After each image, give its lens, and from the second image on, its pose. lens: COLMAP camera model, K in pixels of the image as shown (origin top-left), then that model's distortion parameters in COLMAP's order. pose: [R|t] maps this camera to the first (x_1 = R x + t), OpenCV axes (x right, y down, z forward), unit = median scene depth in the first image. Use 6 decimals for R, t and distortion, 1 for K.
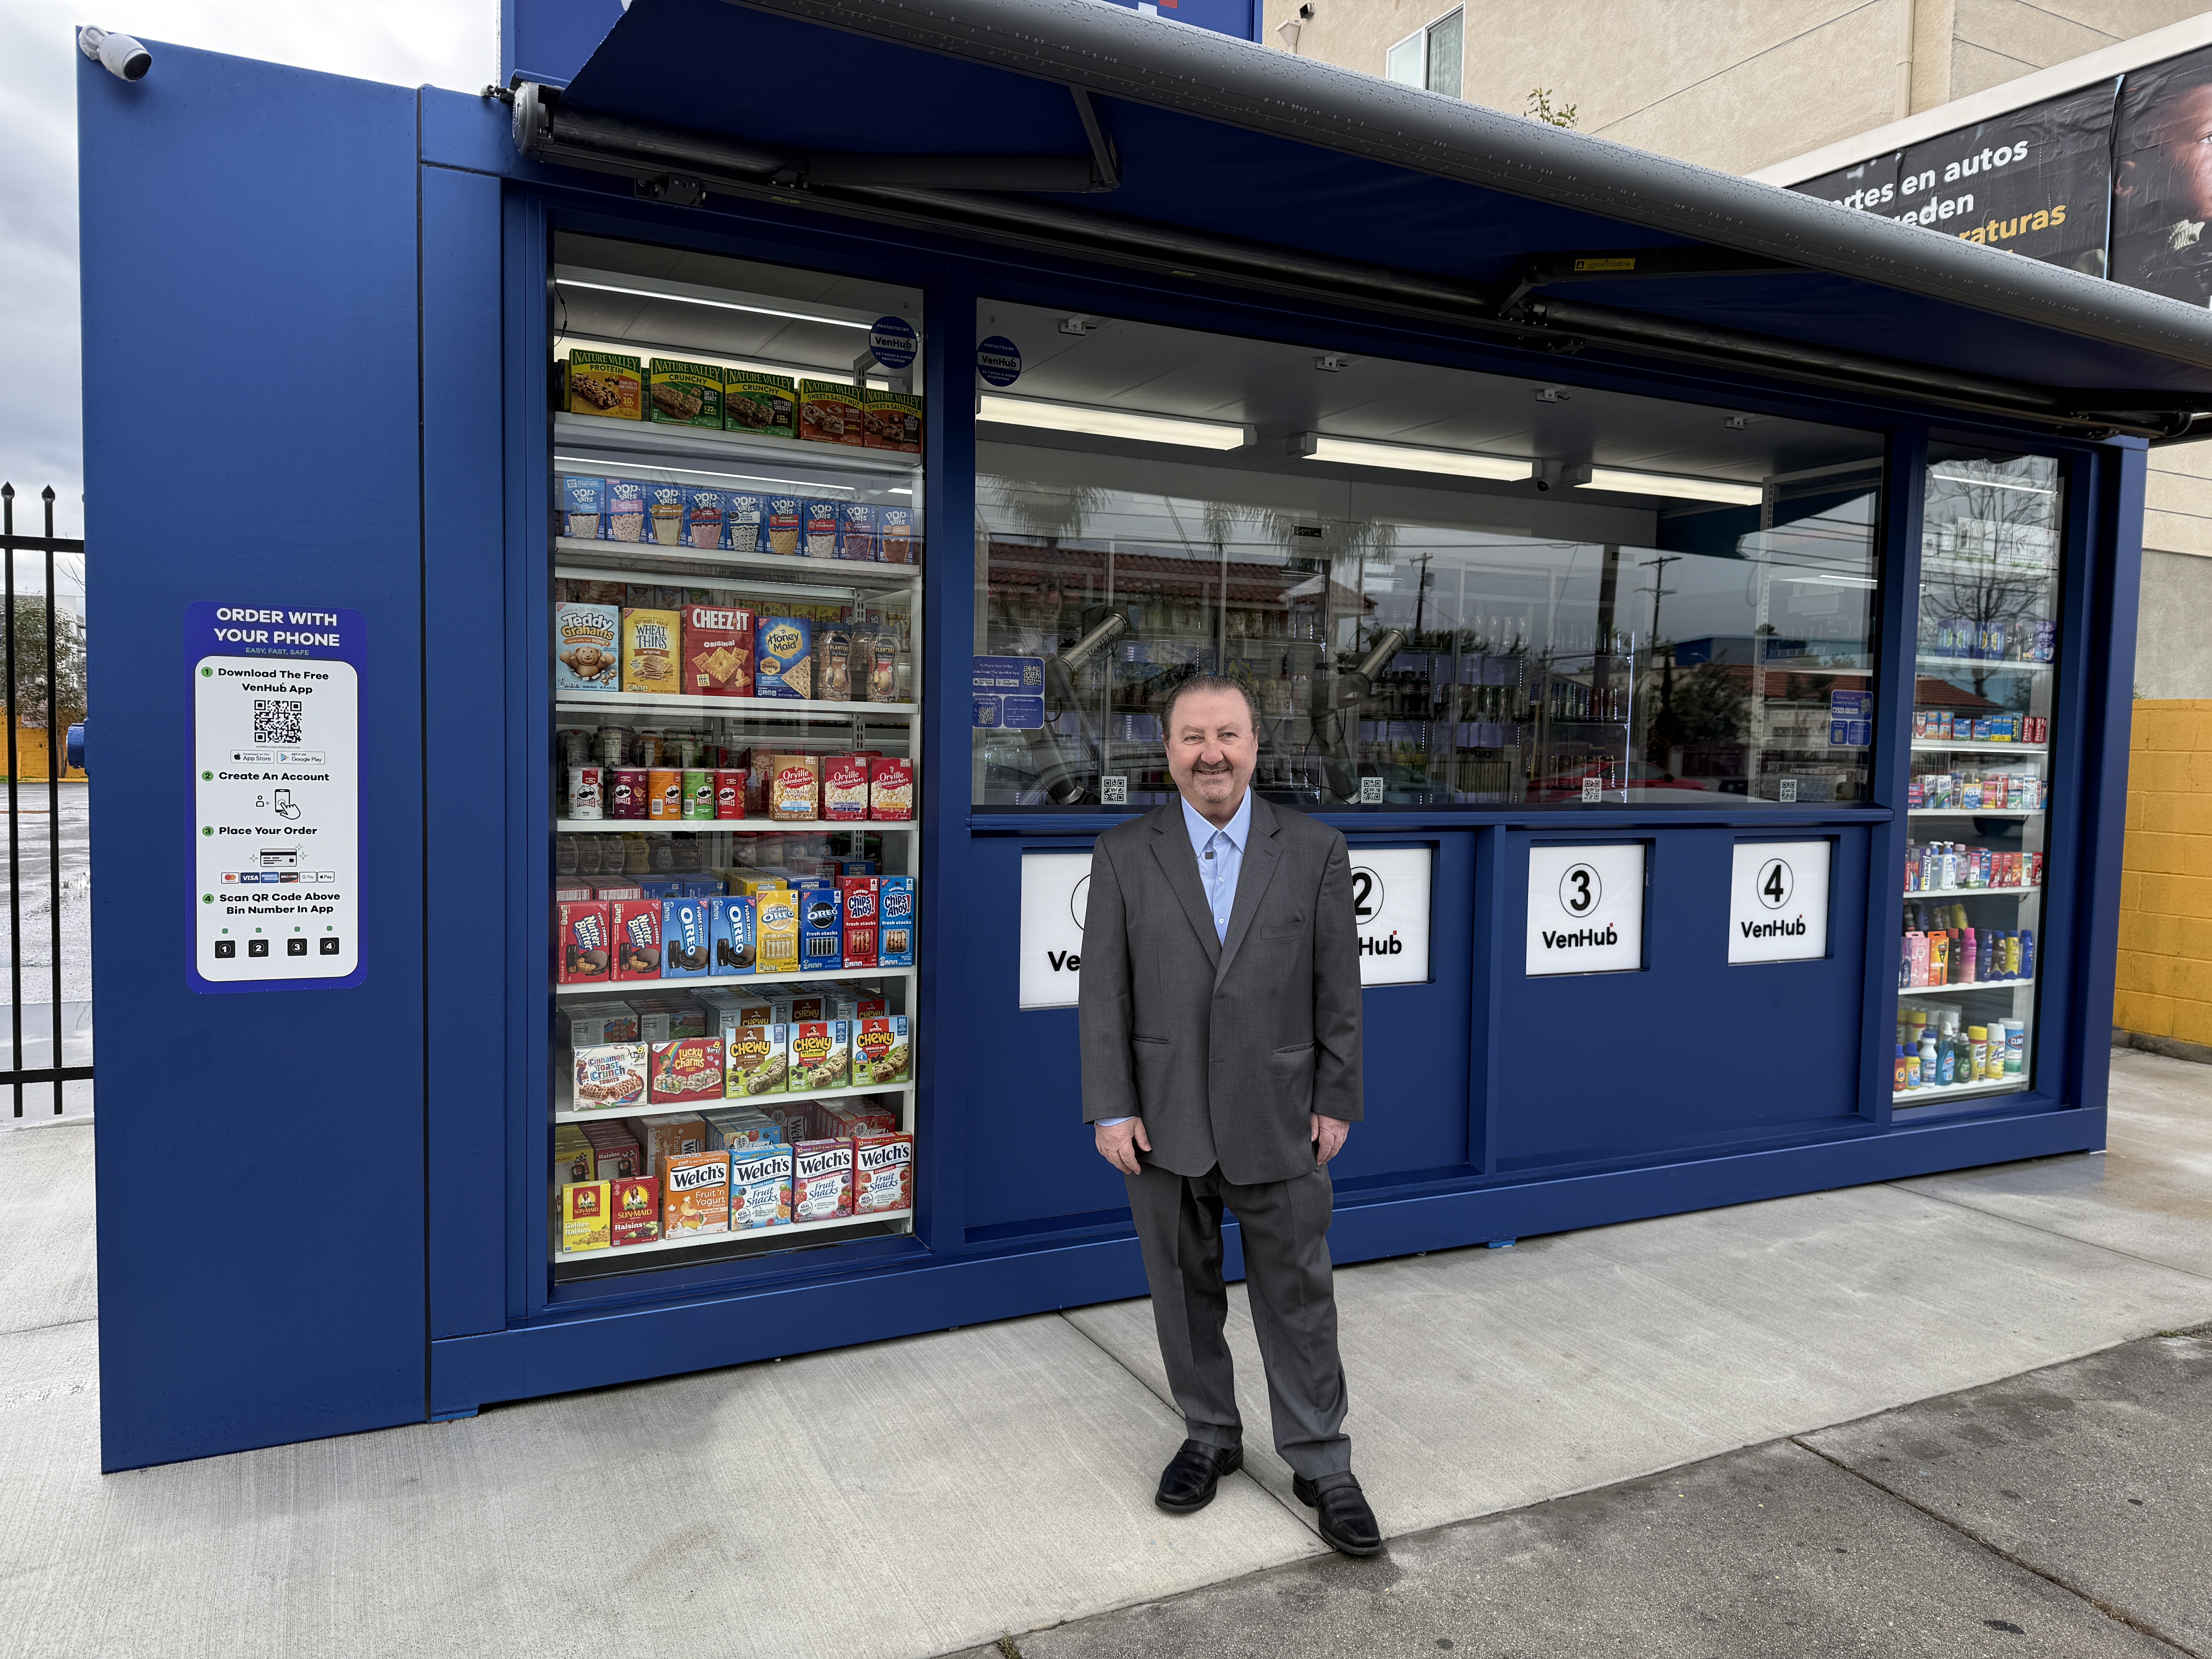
lens RADIAL K [[1530.1, 0, 1120.3], [0, 1530.1, 823.9], [0, 0, 1]] dist [0.045587, -0.069341]
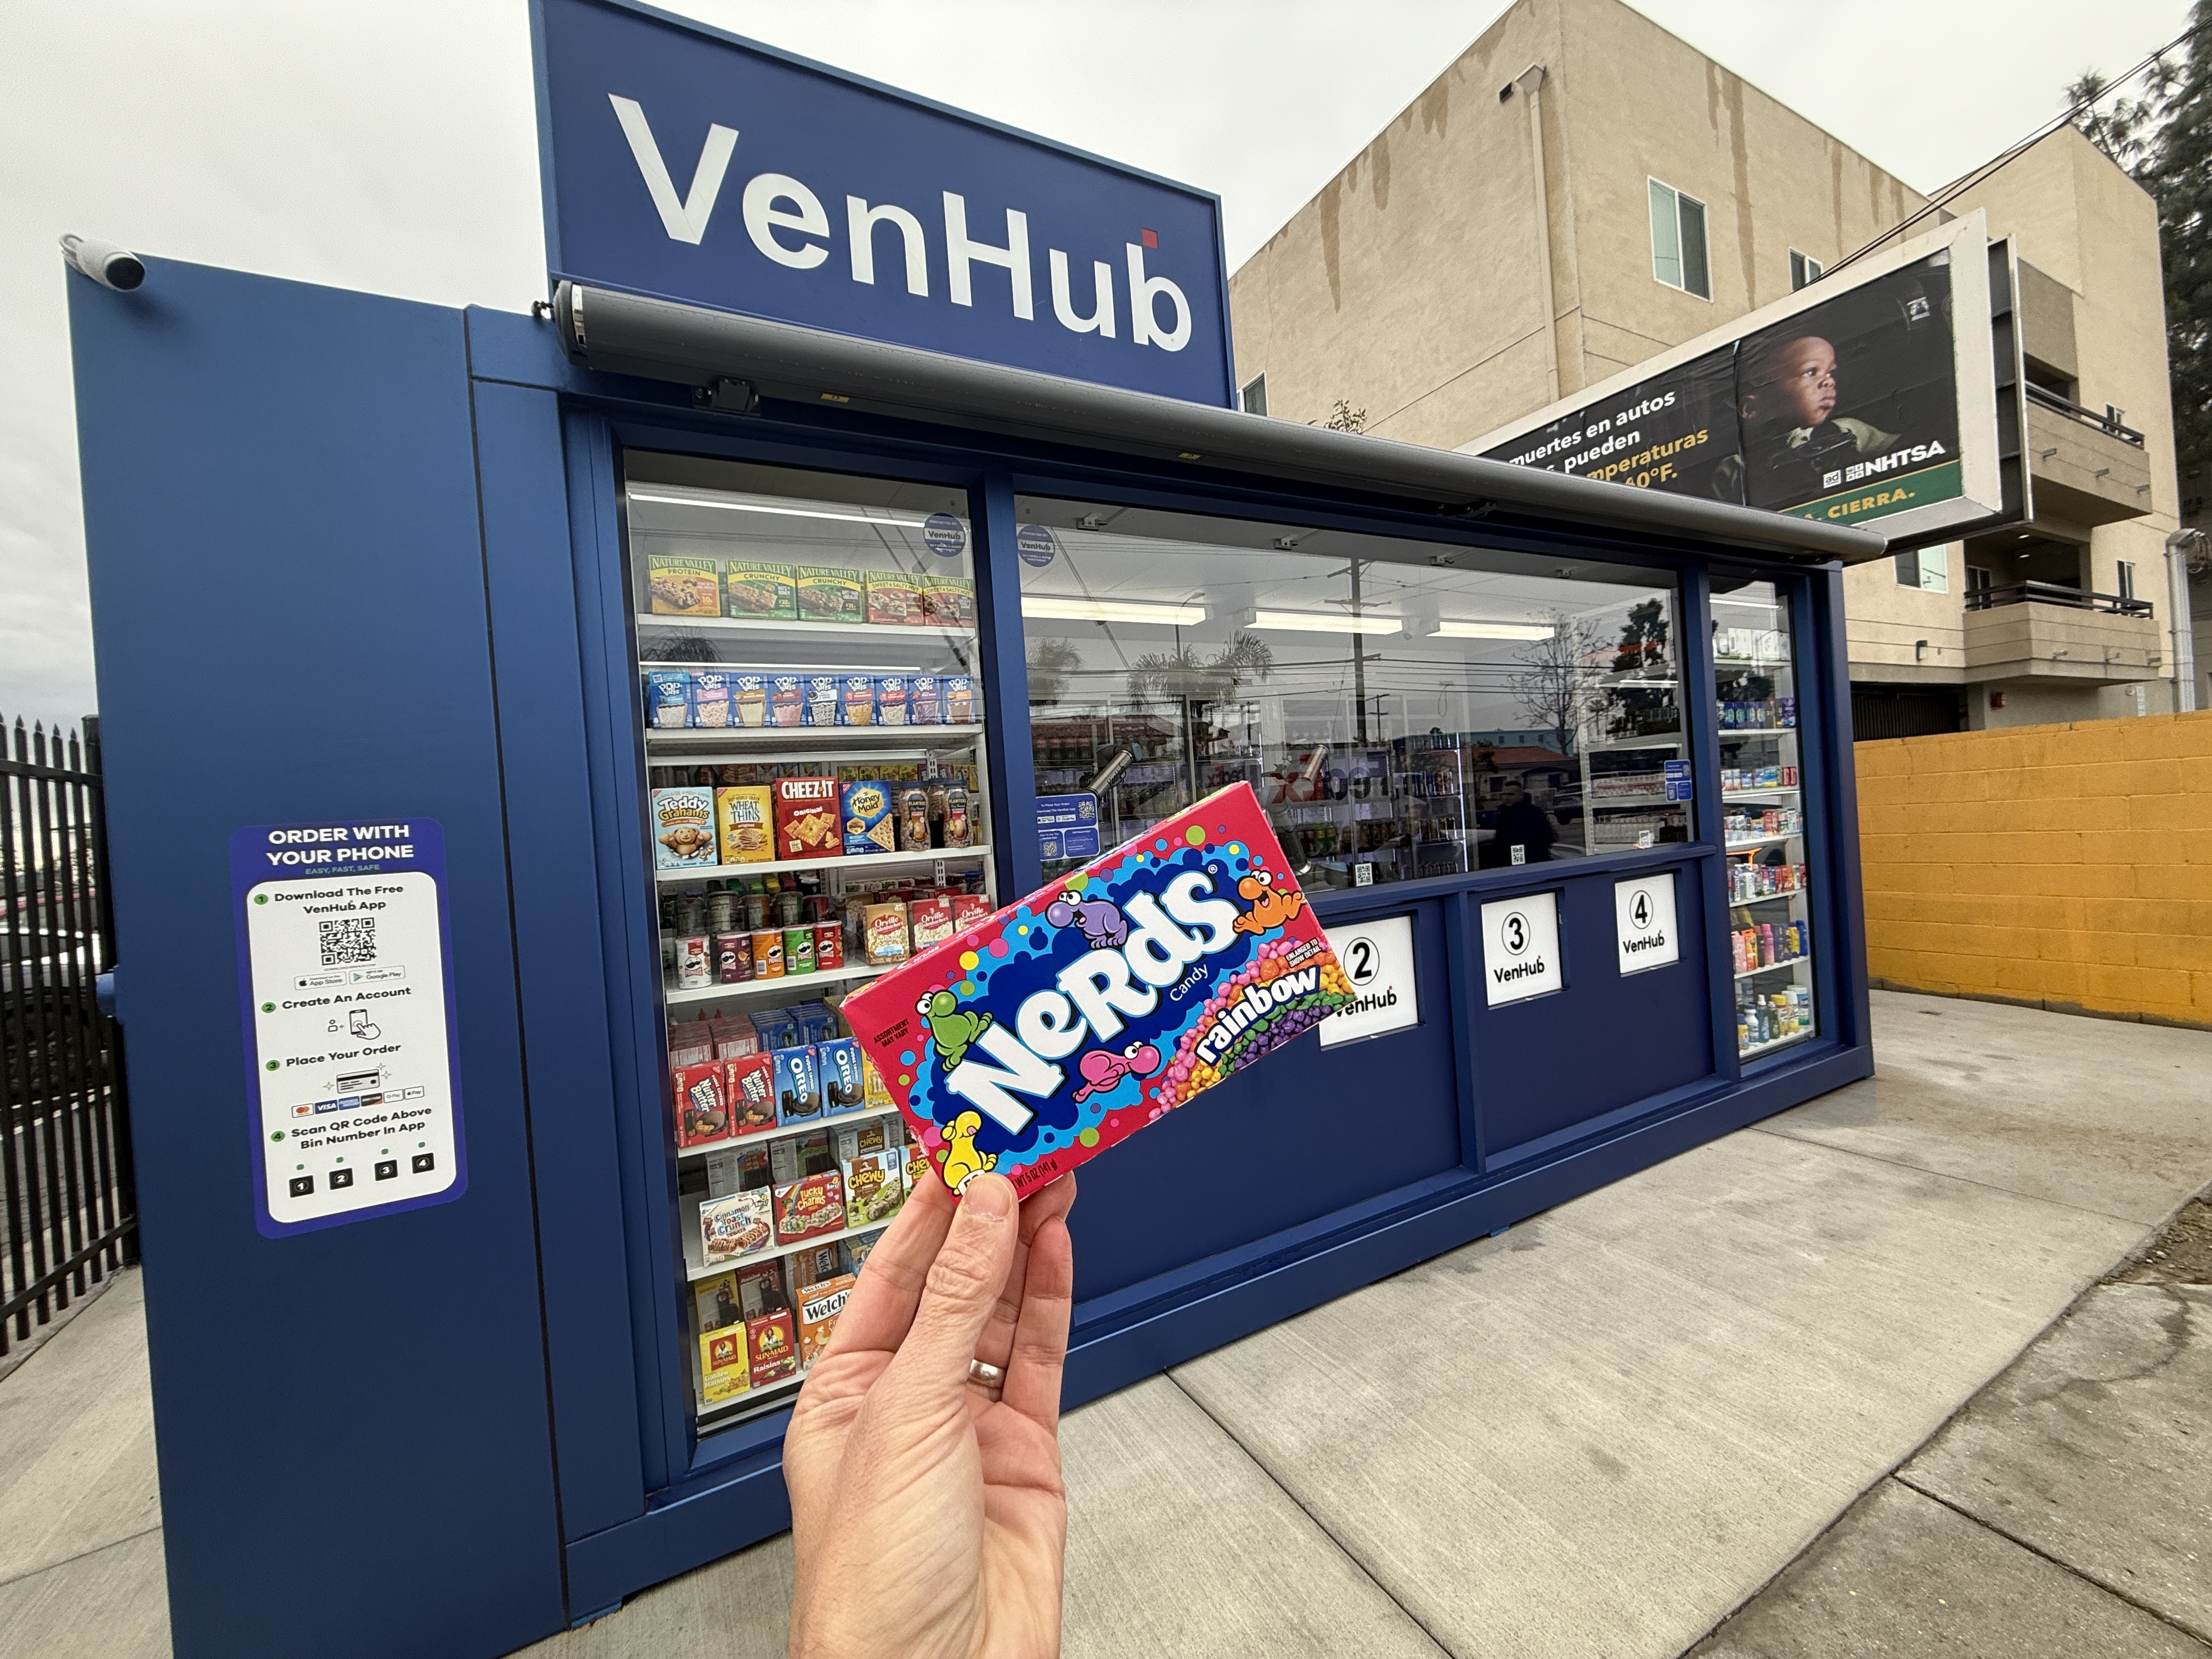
lens RADIAL K [[886.4, 0, 1105.4], [0, 886.4, 828.4], [0, 0, 1]] dist [-0.043073, 0.027639]
pose [[0.995476, -0.092844, 0.020198, -0.064132], [0.093728, 0.994419, -0.048445, -0.055454], [-0.015587, 0.050119, 0.998622, 0.371458]]
